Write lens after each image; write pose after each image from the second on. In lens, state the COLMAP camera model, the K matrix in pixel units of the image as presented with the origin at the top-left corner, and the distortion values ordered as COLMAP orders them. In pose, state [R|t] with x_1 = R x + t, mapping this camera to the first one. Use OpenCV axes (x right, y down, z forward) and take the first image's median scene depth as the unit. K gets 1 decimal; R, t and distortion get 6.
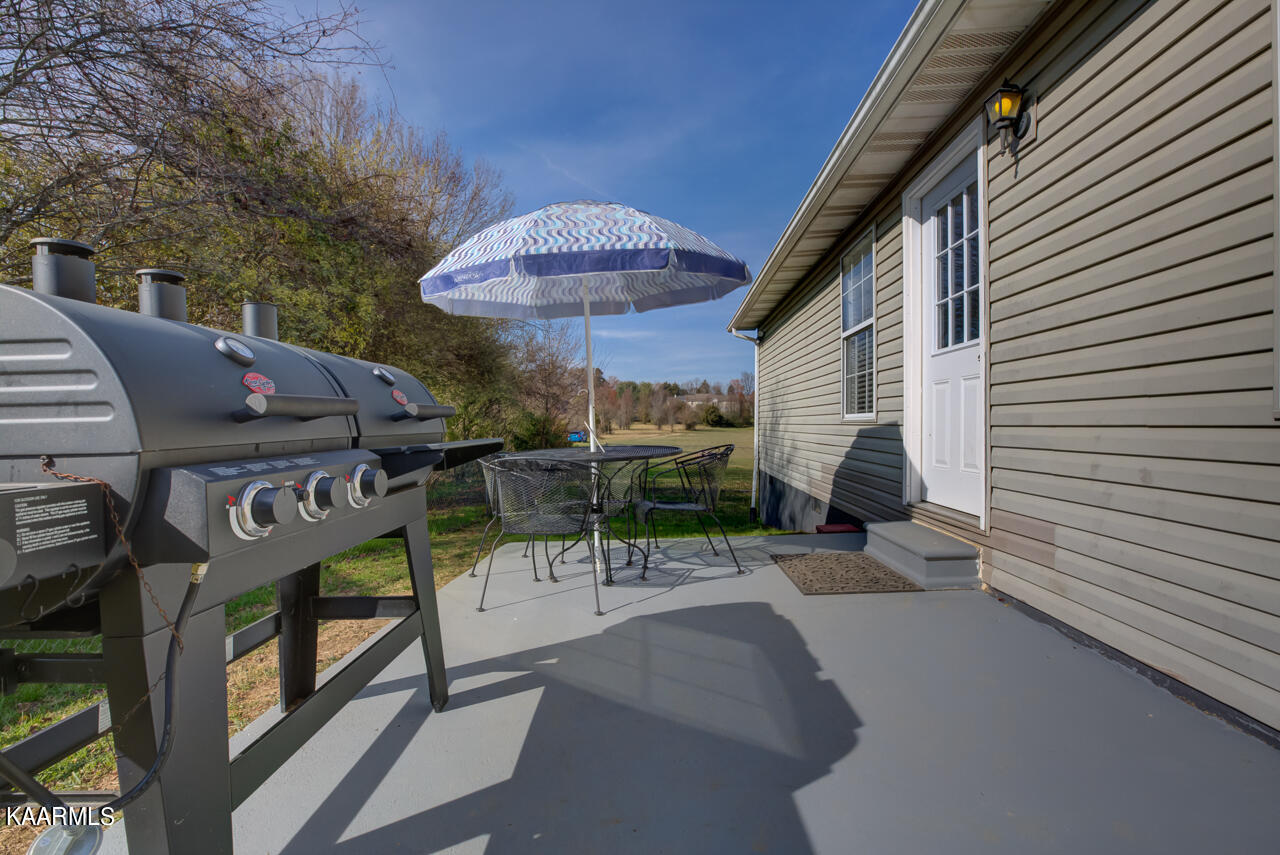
lens RADIAL K [[582.7, 0, 642.2], [0, 582.7, 425.0], [0, 0, 1]] dist [-0.036349, 0.007834]
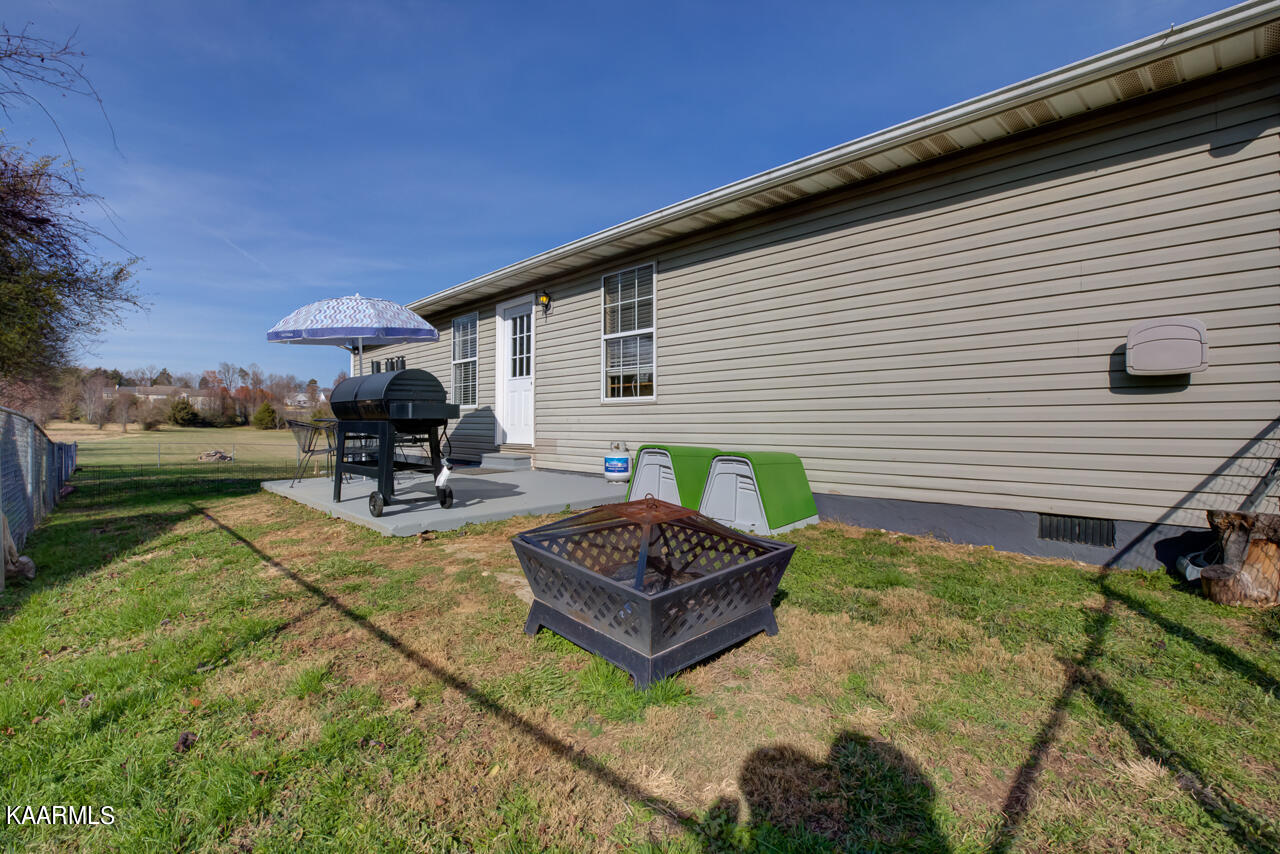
lens RADIAL K [[582.7, 0, 635.4], [0, 582.7, 425.1], [0, 0, 1]] dist [-0.036349, 0.007834]
pose [[0.690952, 0.000611, 0.722901, -0.813546], [-0.000275, 1.000000, -0.000582, 0.062233], [-0.722901, 0.000203, 0.690952, -0.954459]]
